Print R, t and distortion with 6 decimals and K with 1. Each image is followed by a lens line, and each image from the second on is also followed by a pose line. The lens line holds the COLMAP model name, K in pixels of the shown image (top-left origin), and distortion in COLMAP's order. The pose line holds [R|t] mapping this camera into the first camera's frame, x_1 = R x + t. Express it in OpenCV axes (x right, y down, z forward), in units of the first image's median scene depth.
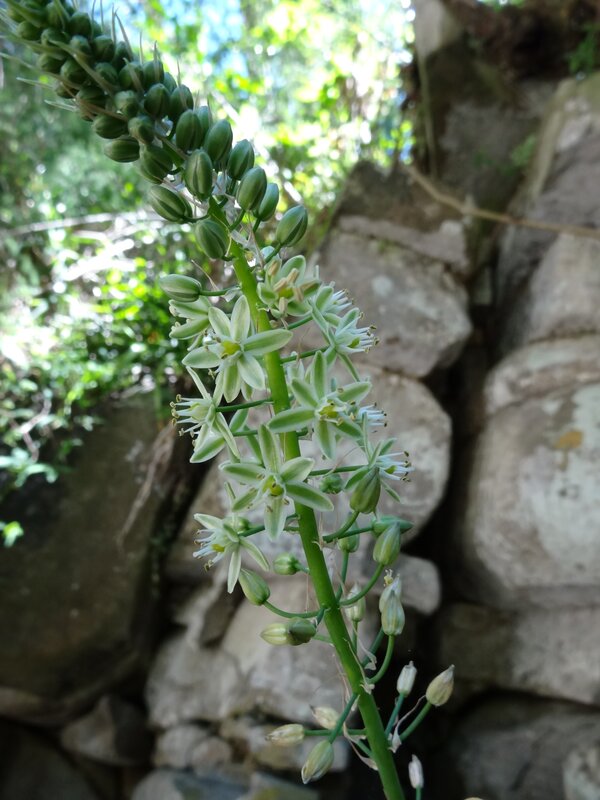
lens RADIAL K [[588.2, 0, 296.5], [0, 588.2, 397.3], [0, 0, 1]] dist [-0.000012, -0.000913]
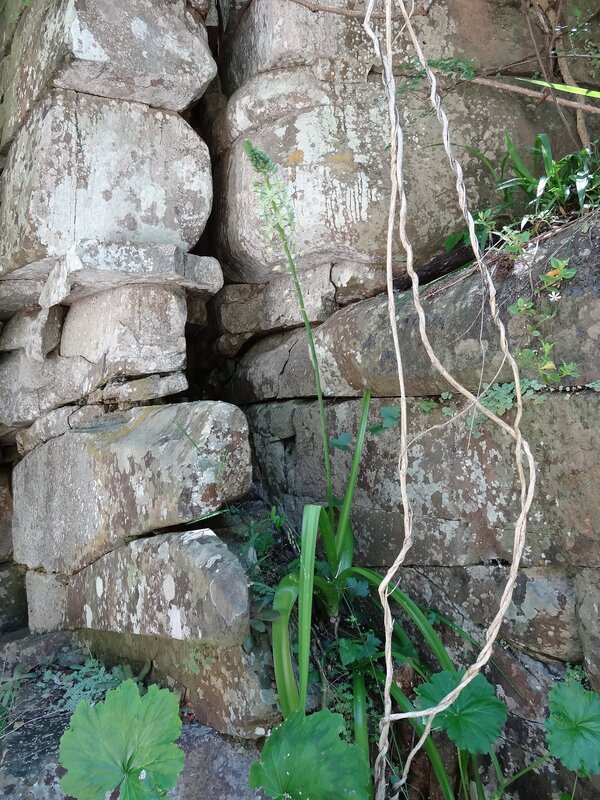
lens RADIAL K [[588.6, 0, 299.3], [0, 588.6, 398.1], [0, 0, 1]] dist [0.001683, 0.000016]
pose [[0.886306, -0.266078, 0.379032, -0.189049], [0.060200, 0.877717, 0.475383, -0.076486], [-0.459171, -0.398517, 0.793943, -0.320063]]
